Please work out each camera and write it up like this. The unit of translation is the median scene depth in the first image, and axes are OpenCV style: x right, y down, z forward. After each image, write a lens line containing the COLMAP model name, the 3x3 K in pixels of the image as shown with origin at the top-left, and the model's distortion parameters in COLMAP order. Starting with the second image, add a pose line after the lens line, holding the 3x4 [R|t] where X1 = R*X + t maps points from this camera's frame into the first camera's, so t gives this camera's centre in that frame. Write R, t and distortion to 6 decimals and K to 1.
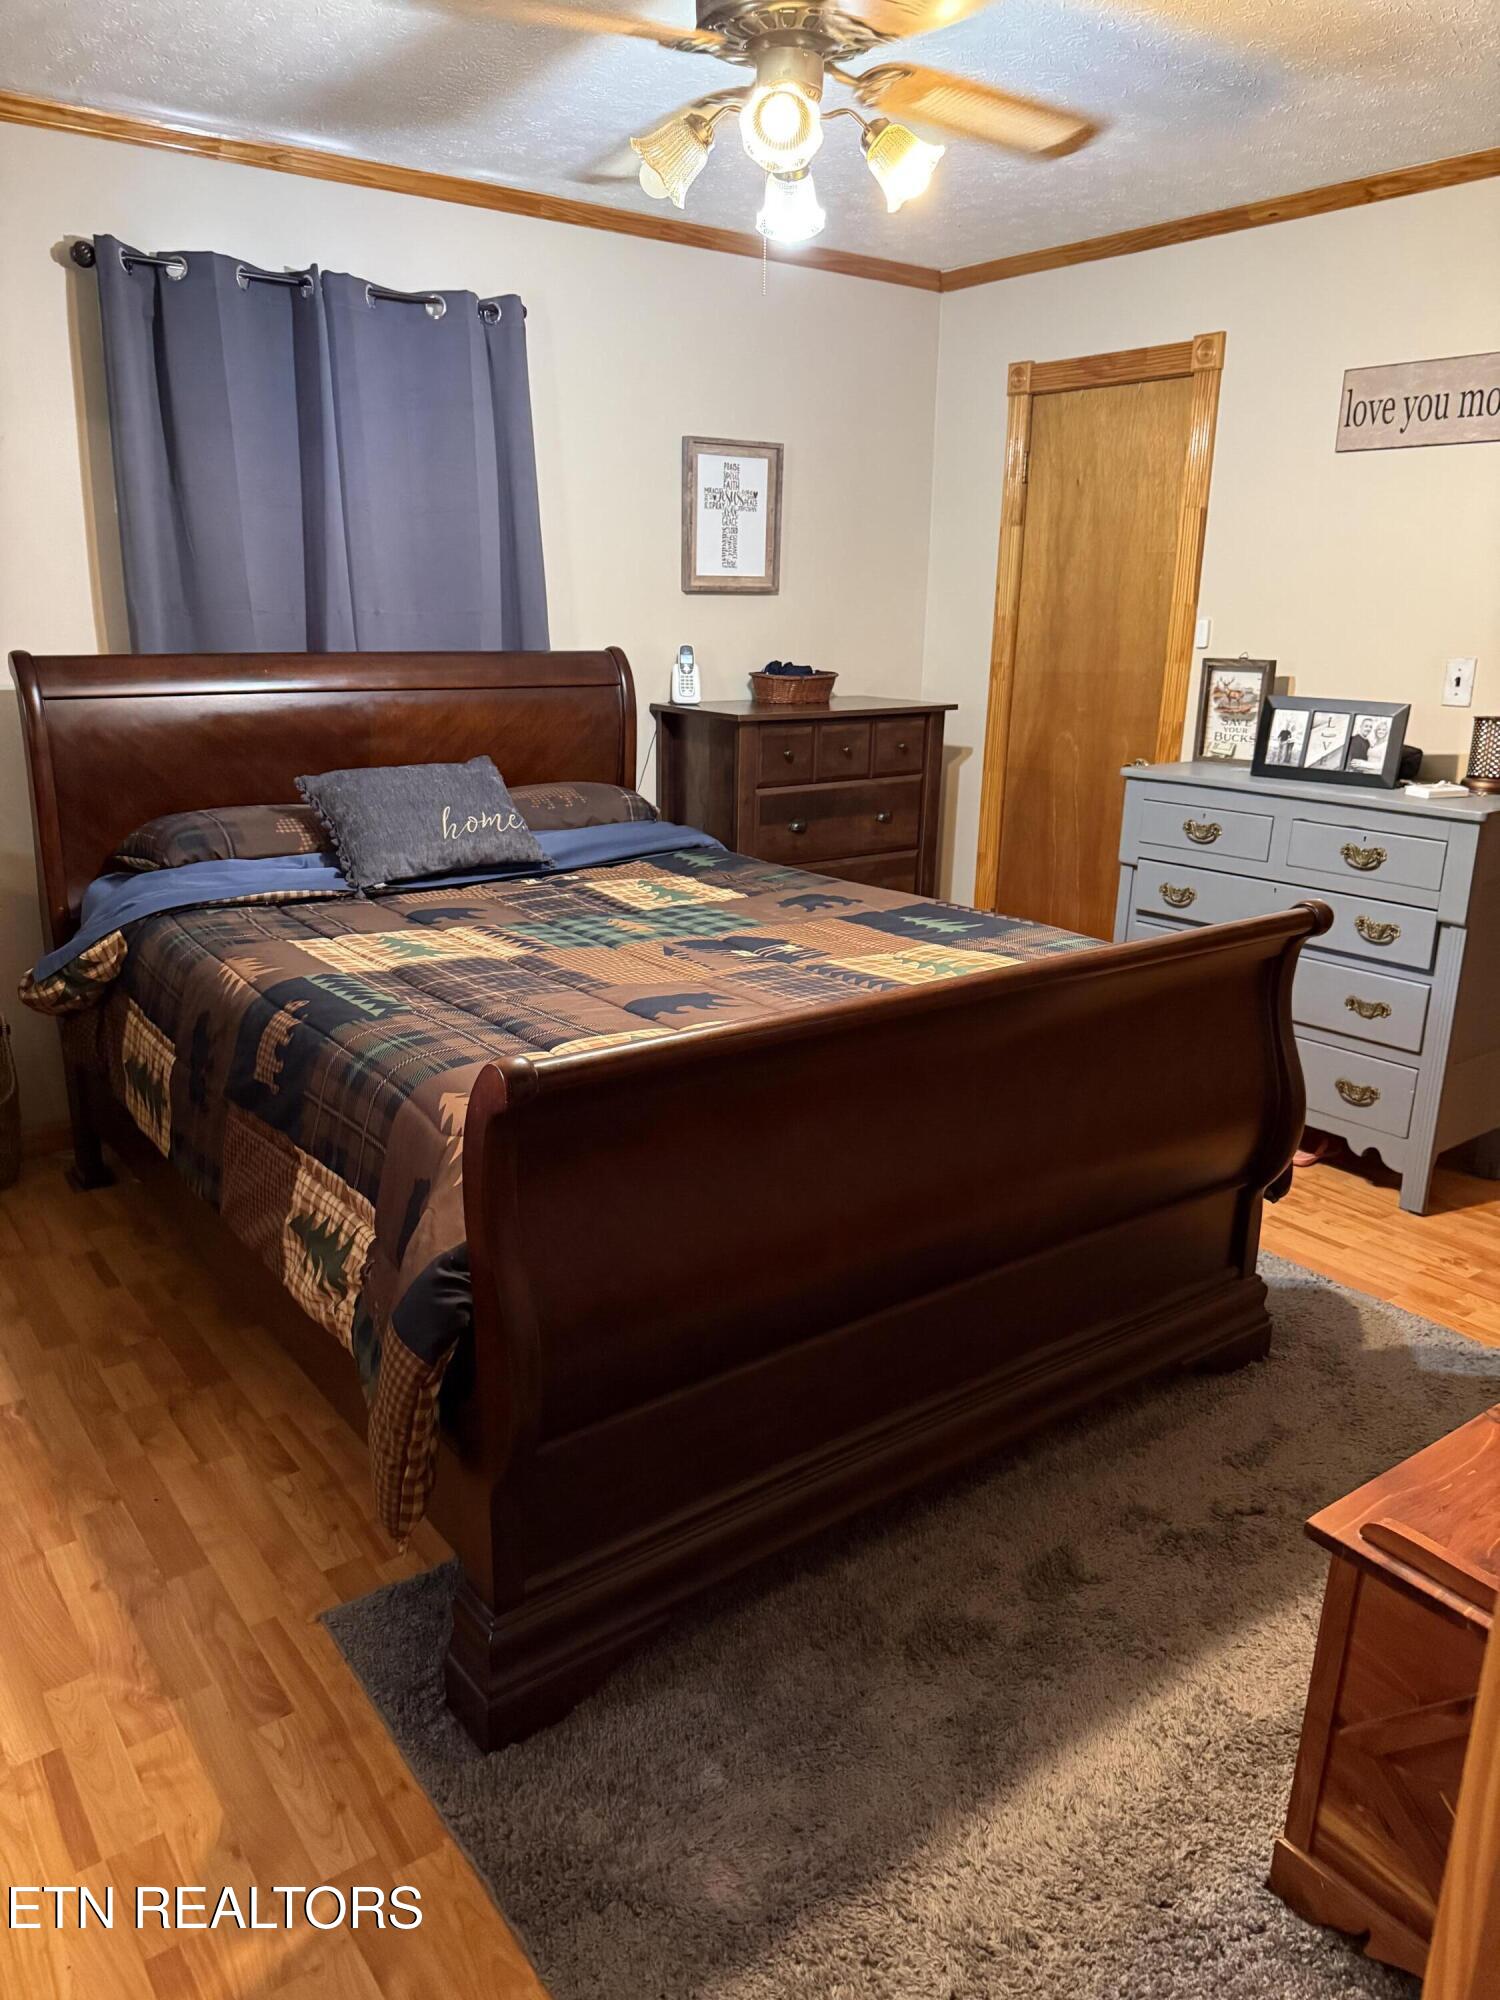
lens RADIAL K [[1413.0, 0, 745.6], [0, 1413.0, 1014.5], [0, 0, 1]] dist [0.092435, -0.137032]
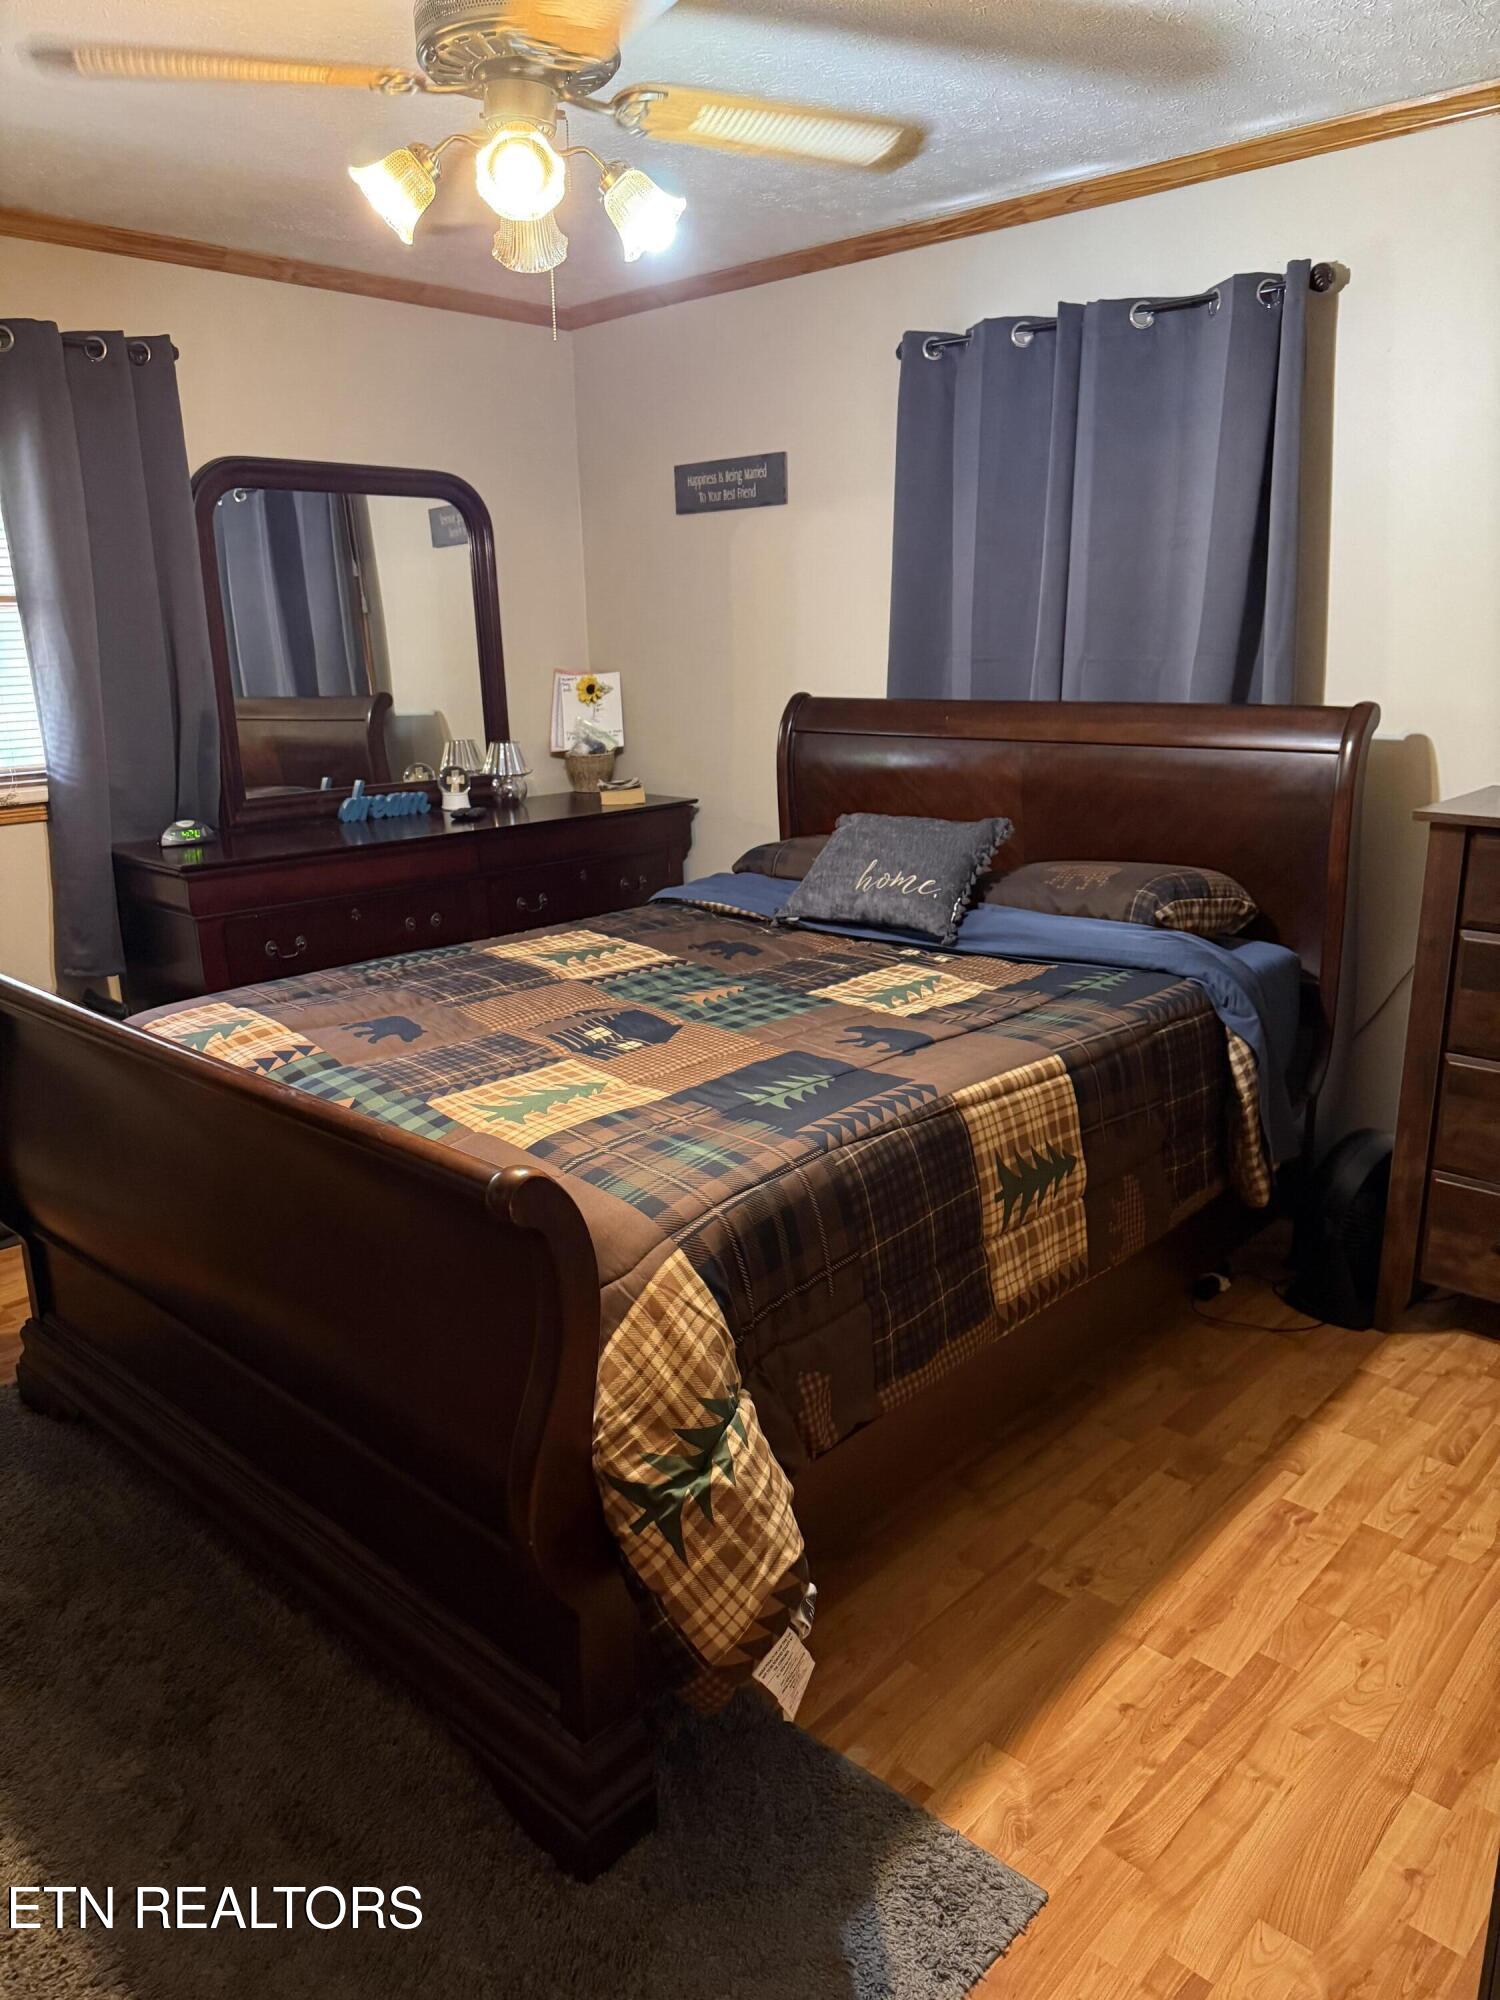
lens RADIAL K [[1413.0, 0, 745.6], [0, 1413.0, 1014.5], [0, 0, 1]] dist [0.092435, -0.137032]
pose [[0.198217, 0.243767, -0.949362, 0.689353], [-0.262584, 0.946382, 0.188177, -0.194709], [0.944330, 0.211988, 0.251598, 0.659051]]
